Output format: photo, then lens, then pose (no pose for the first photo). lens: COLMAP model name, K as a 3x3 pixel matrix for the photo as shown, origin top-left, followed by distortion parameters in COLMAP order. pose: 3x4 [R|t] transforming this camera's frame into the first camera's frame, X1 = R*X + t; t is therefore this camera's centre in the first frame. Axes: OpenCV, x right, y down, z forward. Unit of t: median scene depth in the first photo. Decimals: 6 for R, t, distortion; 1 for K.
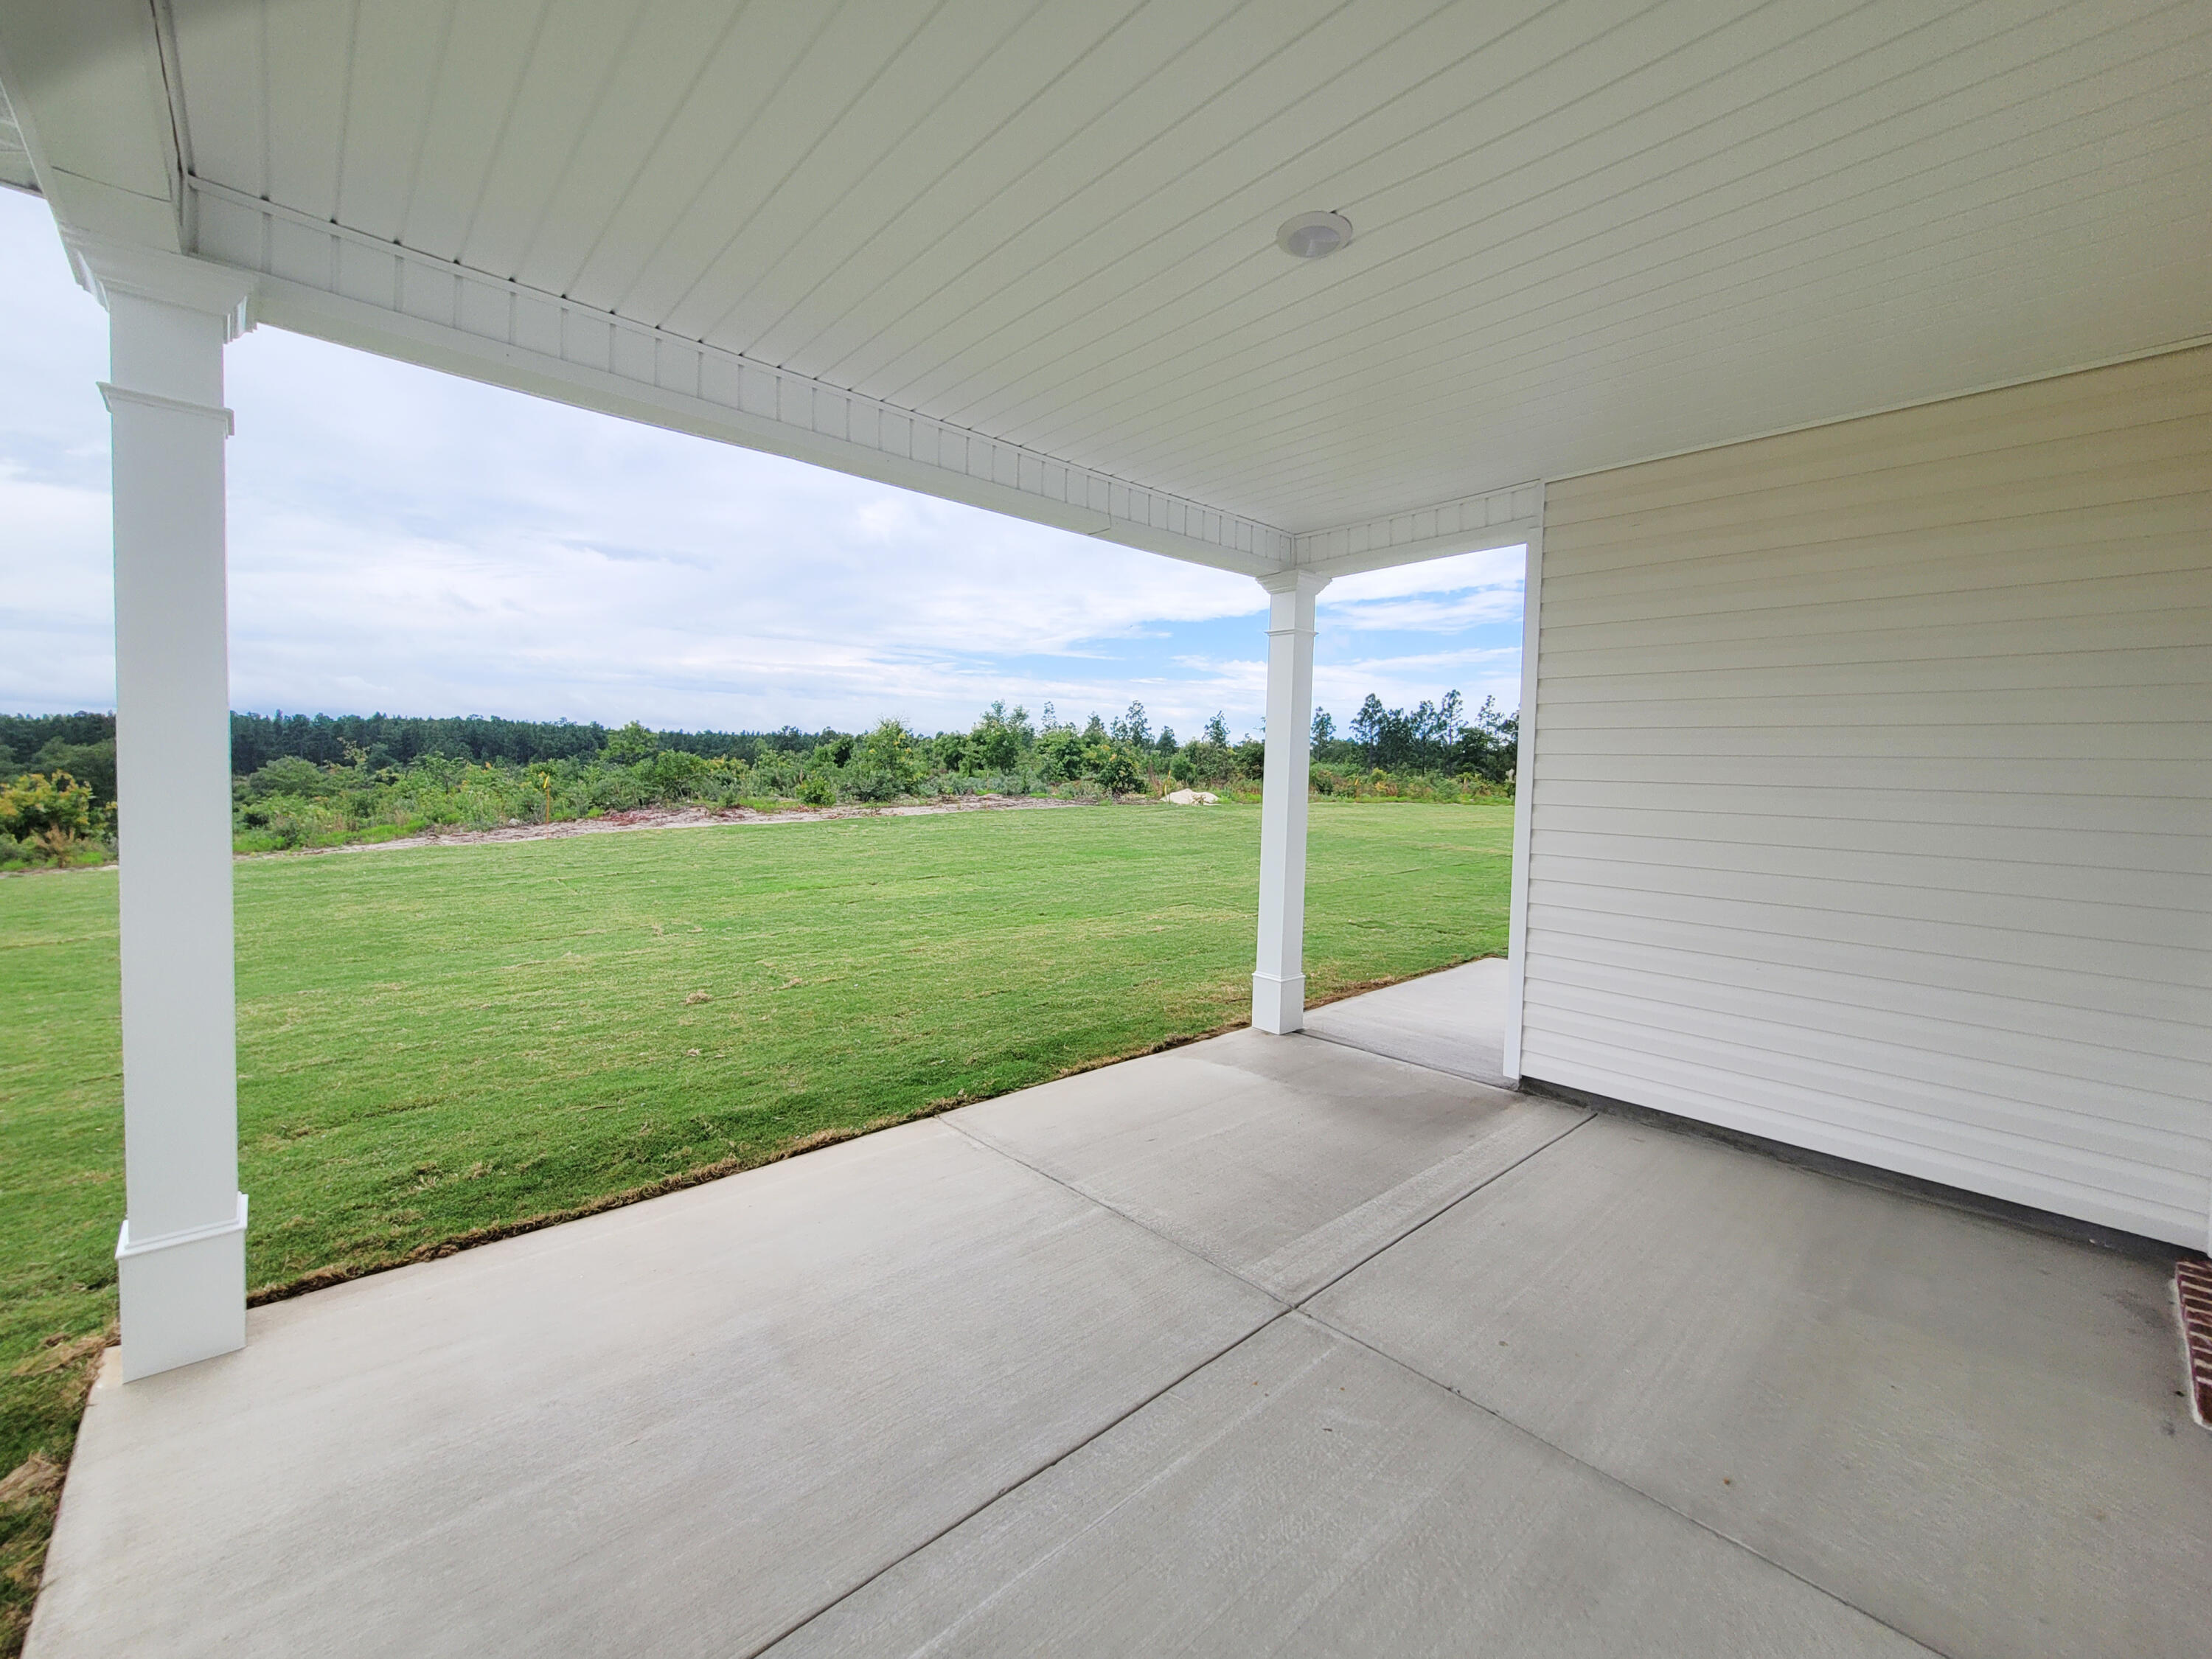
lens RADIAL K [[910.7, 0, 1106.0], [0, 910.7, 829.5], [0, 0, 1]] dist [0.001975, -0.000035]
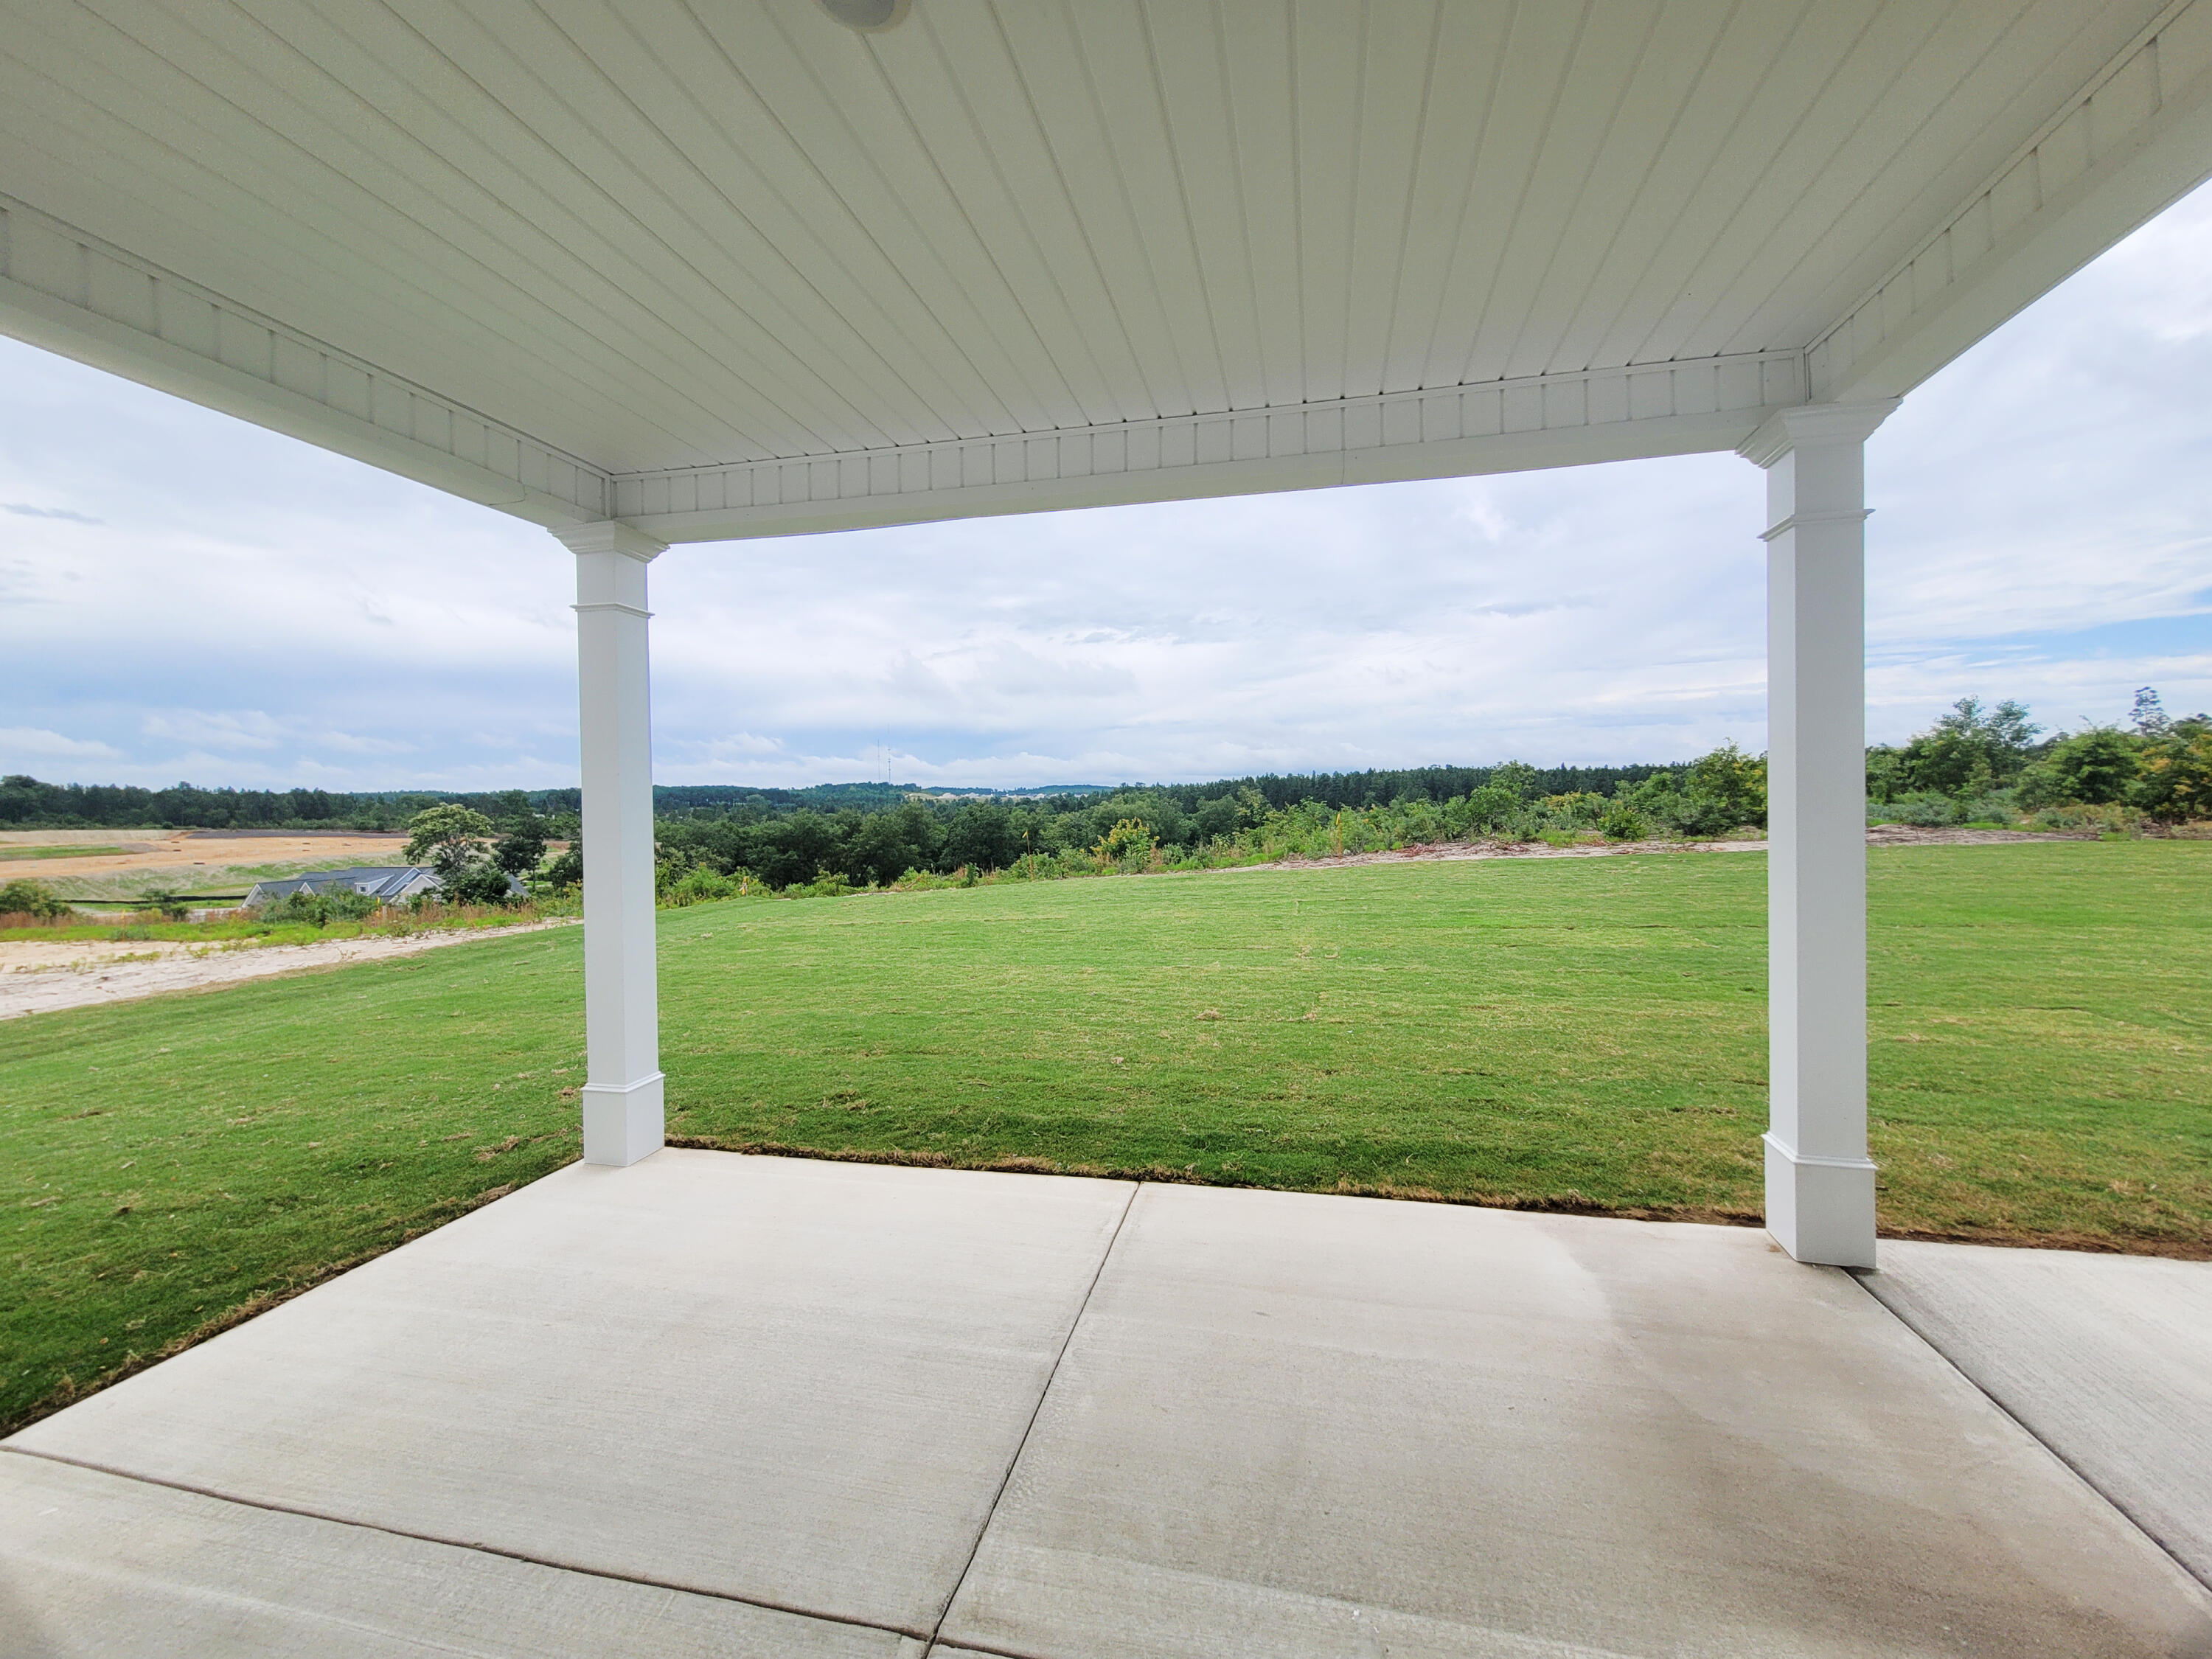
lens RADIAL K [[858.0, 0, 1111.4], [0, 858.0, 813.9], [0, 0, 1]] dist [0.001561, 0.000215]
pose [[0.578510, -0.020820, -0.815410, 0.409246], [-0.024998, 0.998752, -0.043236, -0.008389], [0.815292, 0.045396, 0.577267, 0.392677]]
